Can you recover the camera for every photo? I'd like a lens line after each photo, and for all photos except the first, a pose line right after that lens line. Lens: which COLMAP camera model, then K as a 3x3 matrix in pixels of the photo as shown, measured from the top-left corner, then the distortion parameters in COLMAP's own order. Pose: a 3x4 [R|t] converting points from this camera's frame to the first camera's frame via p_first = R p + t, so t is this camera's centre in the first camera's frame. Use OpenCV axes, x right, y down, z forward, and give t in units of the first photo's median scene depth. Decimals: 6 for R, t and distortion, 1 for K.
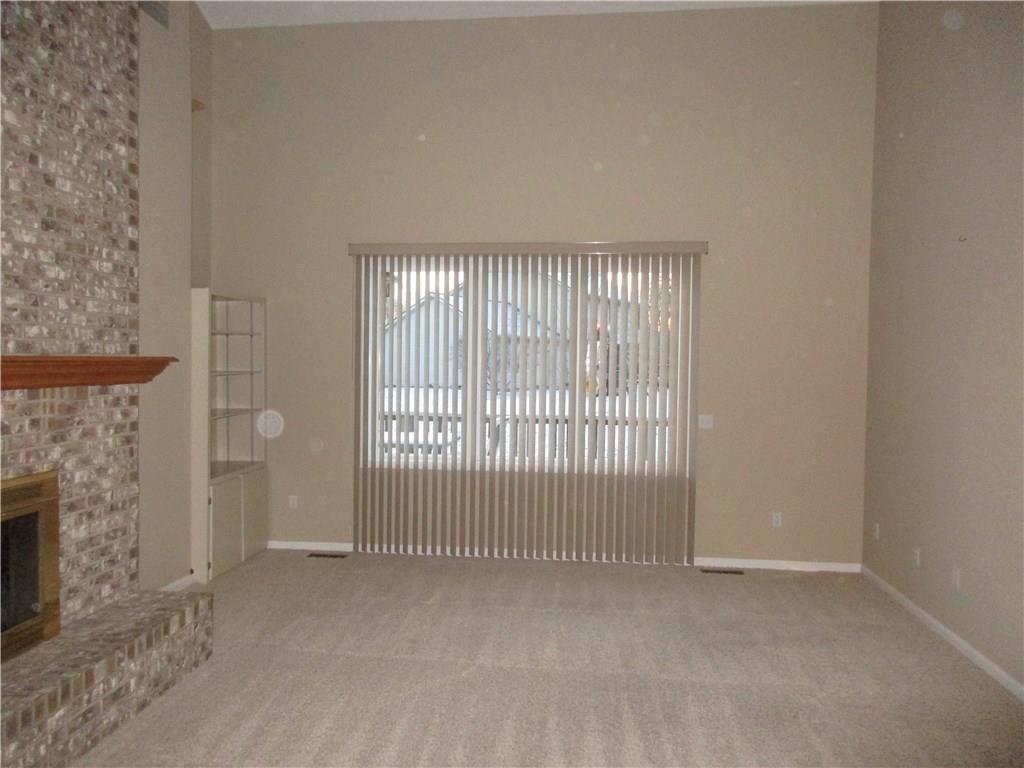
lens RADIAL K [[756.6, 0, 512.0], [0, 756.6, 384.0], [0, 0, 1]] dist [-0.011522, -0.006726]
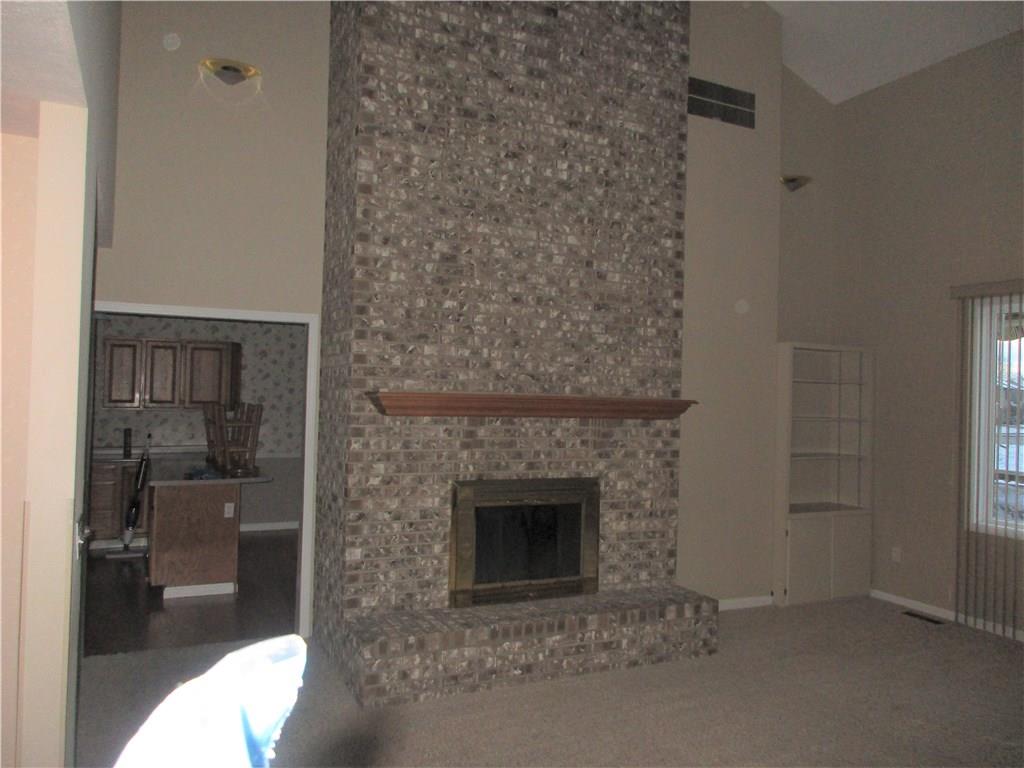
lens RADIAL K [[766.0, 0, 512.0], [0, 766.0, 384.0], [0, 0, 1]] dist [-0.047835, 0.052474]
pose [[0.506947, -0.004172, -0.861967, 0.530483], [-0.055225, 0.997777, -0.037309, 0.001548], [0.860206, 0.066516, 0.505590, 0.110224]]
